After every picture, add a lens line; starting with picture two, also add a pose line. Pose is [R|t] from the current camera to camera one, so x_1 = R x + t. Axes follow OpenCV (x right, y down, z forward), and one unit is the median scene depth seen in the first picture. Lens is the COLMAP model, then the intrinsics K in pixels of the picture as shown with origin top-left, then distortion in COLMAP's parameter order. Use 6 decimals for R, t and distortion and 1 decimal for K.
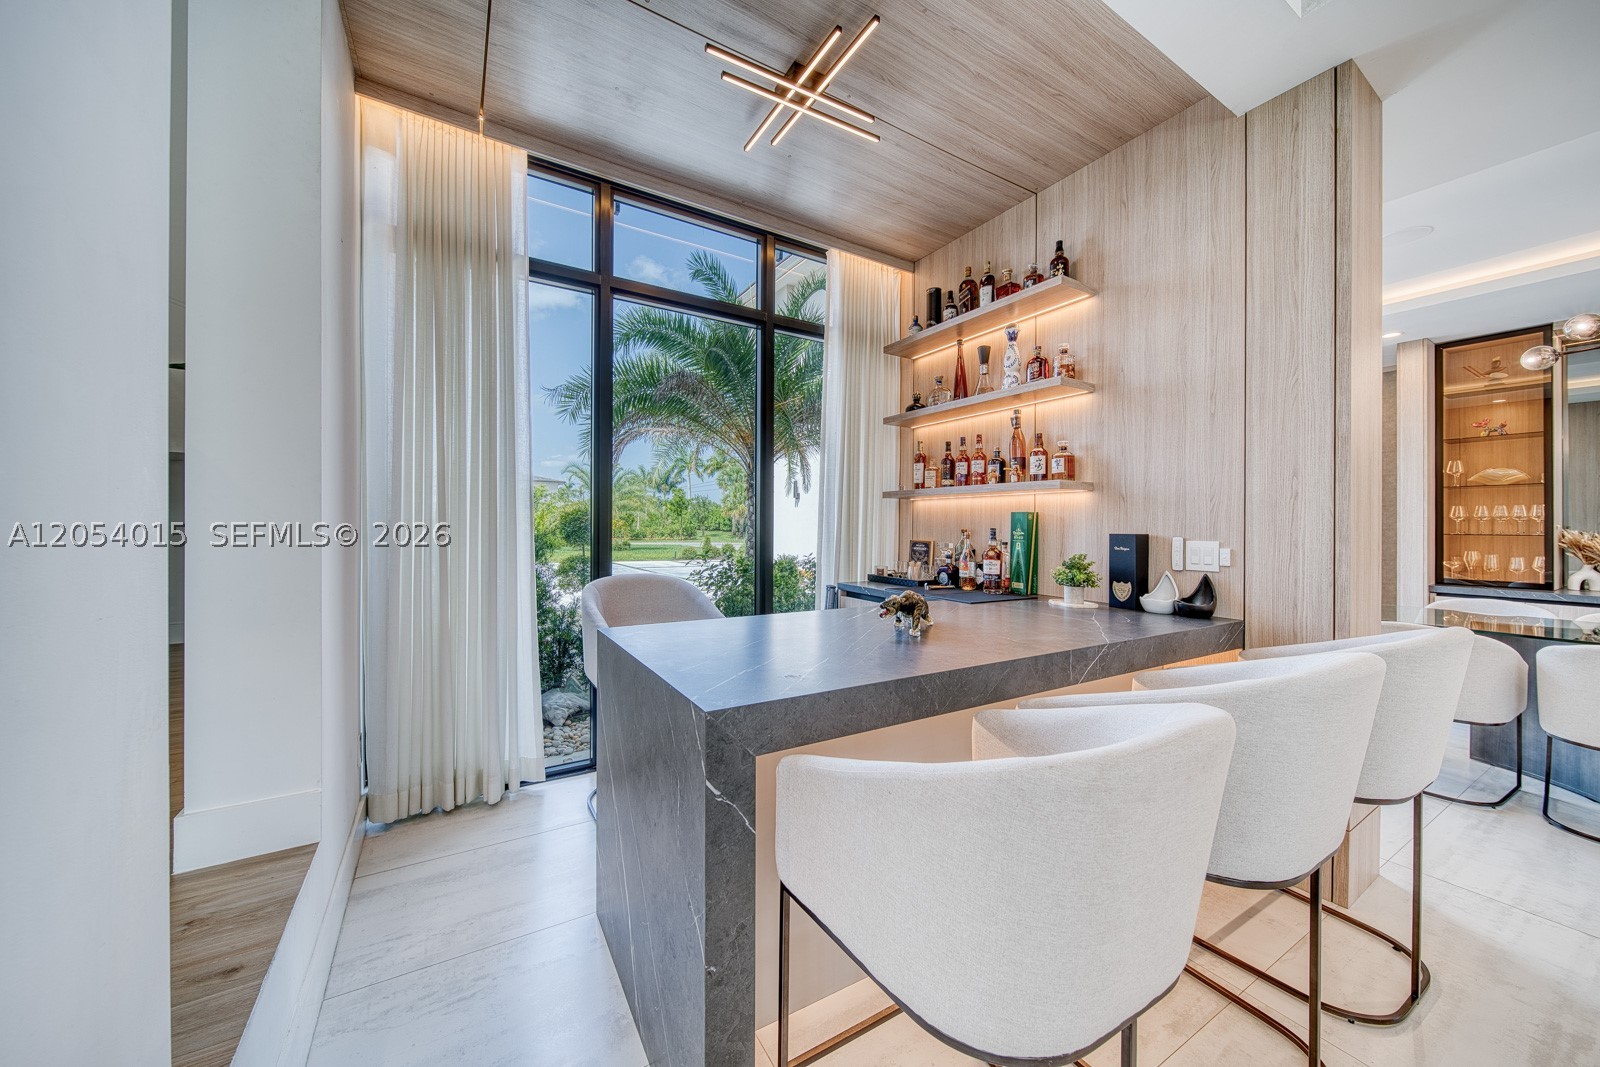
lens RADIAL K [[566.8, 0, 803.7], [0, 566.8, 529.3], [0, 0, 1]] dist [0.002371, -0.001792]
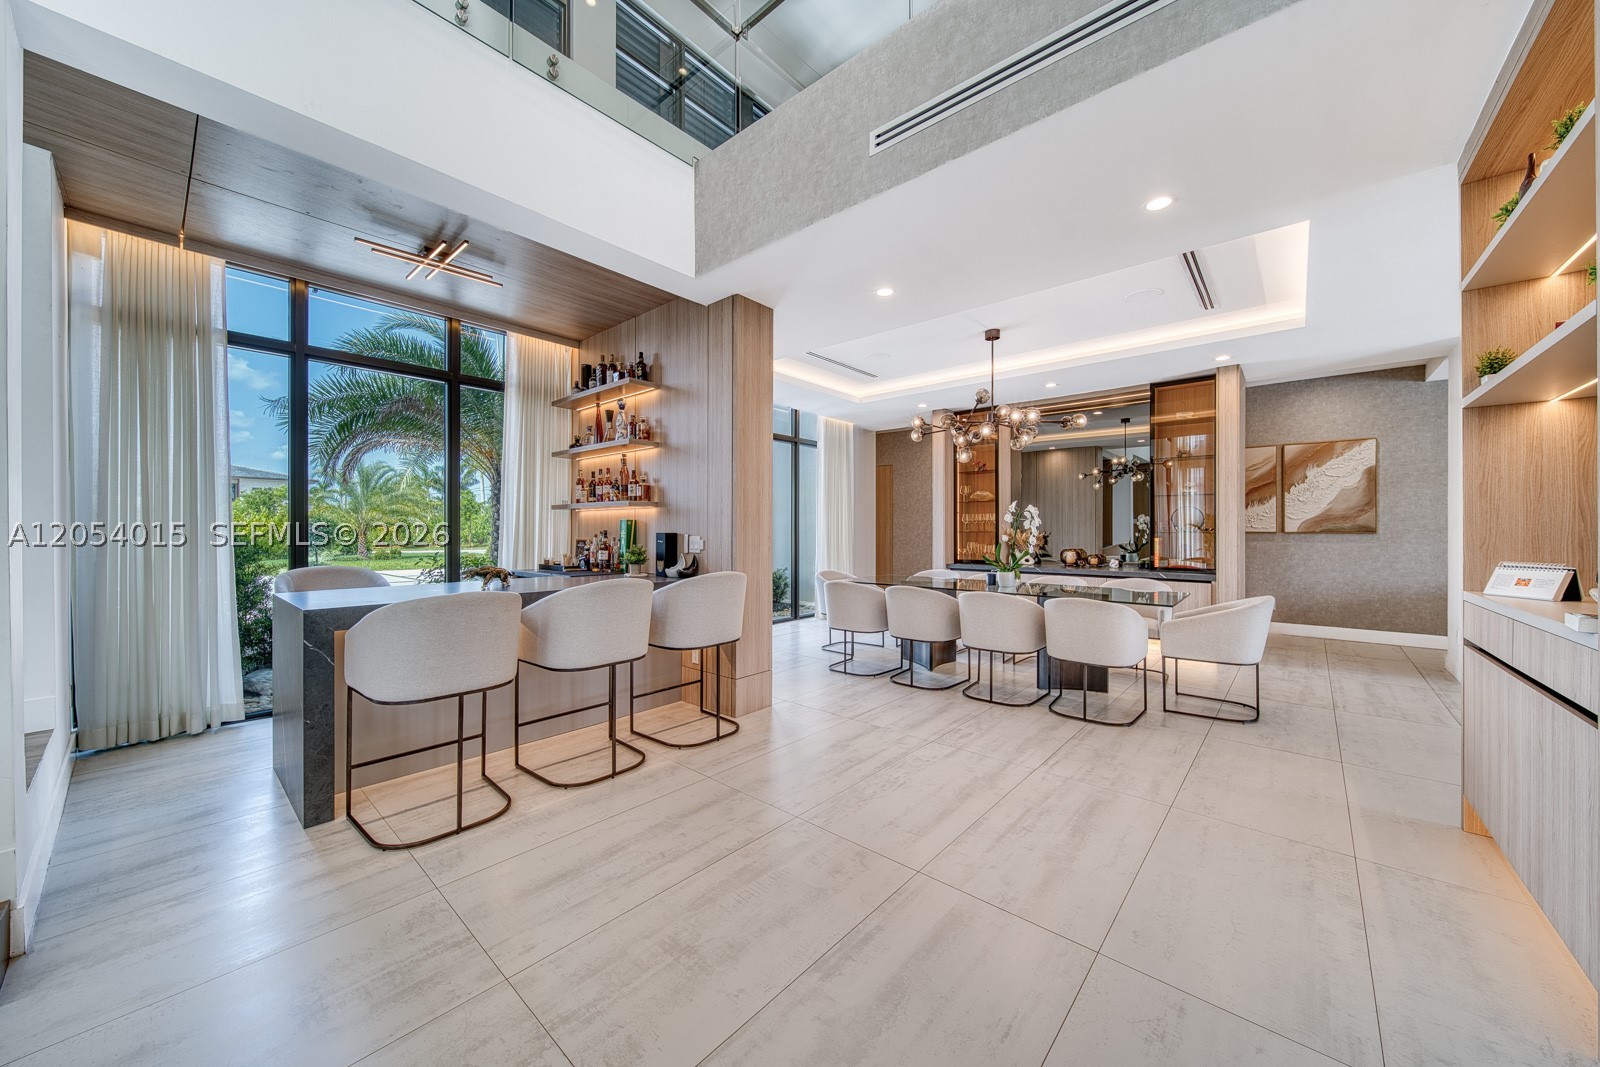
lens RADIAL K [[566.8, 0, 799.2], [0, 566.8, 530.8], [0, 0, 1]] dist [0.002371, -0.001792]
pose [[0.954270, -0.008256, 0.298833, 0.398231], [0.009609, 0.999949, -0.003057, 0.009406], [-0.298792, 0.005788, 0.954301, -0.676661]]
